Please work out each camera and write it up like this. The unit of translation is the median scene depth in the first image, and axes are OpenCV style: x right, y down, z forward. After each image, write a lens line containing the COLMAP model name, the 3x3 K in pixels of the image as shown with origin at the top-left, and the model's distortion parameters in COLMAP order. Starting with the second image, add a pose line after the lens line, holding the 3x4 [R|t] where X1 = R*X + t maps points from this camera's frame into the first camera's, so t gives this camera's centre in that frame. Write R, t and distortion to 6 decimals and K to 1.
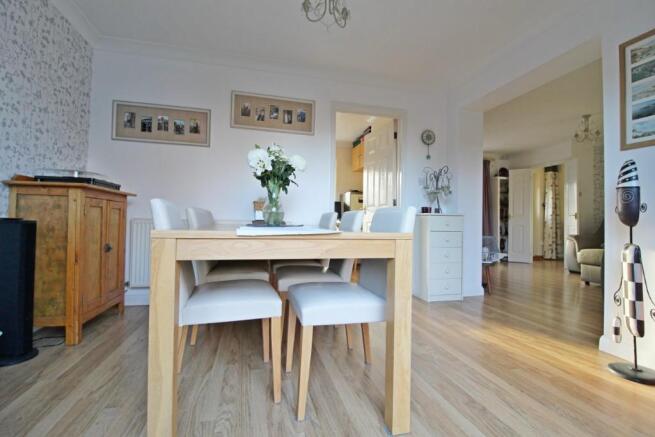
lens RADIAL K [[302.7, 0, 324.6], [0, 302.7, 215.7], [0, 0, 1]] dist [-0.020678, 0.000428]
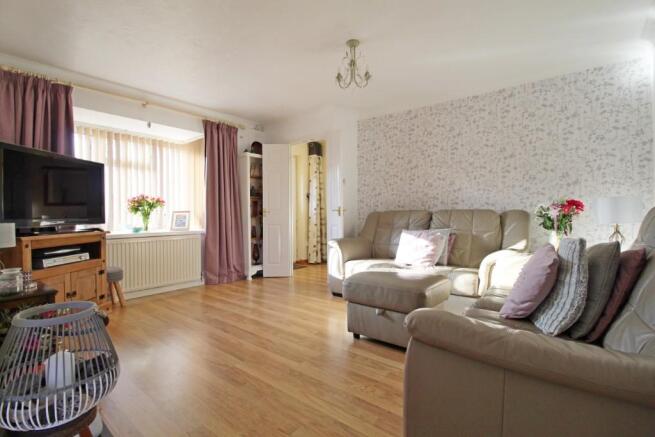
lens RADIAL K [[302.7, 0, 326.8], [0, 302.7, 217.0], [0, 0, 1]] dist [-0.020678, 0.000428]
pose [[0.792360, -0.029577, 0.609337, 0.290075], [0.009385, 0.999297, 0.036301, -0.009347], [-0.609982, -0.023045, 0.792080, 0.341833]]
